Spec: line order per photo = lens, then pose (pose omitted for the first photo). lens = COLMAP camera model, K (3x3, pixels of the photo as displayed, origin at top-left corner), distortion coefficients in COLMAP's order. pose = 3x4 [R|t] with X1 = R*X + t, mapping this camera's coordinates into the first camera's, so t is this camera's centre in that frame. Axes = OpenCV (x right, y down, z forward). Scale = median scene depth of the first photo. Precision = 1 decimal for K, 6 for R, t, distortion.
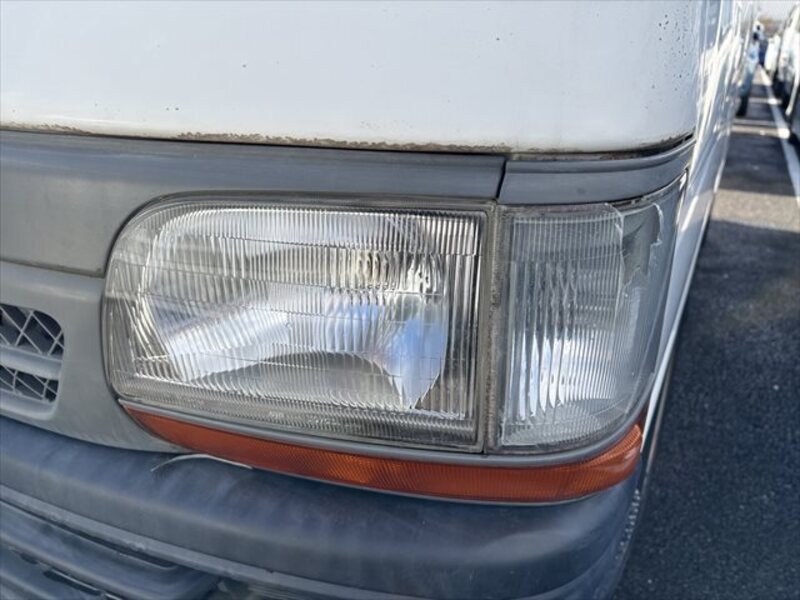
lens RADIAL K [[615.9, 0, 400.0], [0, 615.9, 300.0], [0, 0, 1]] dist [-0.009231, -0.006329]
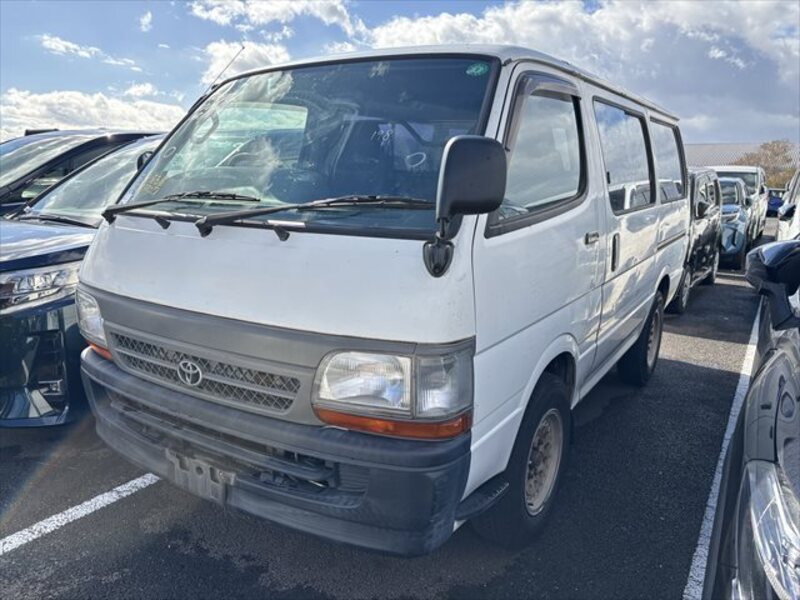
lens RADIAL K [[615.9, 0, 400.0], [0, 615.9, 300.0], [0, 0, 1]] dist [-0.009231, -0.006329]
pose [[0.997327, 0.027150, -0.067839, 0.262164], [-0.040714, 0.977413, -0.207378, 0.283021], [0.060677, 0.209586, 0.975906, -2.538694]]
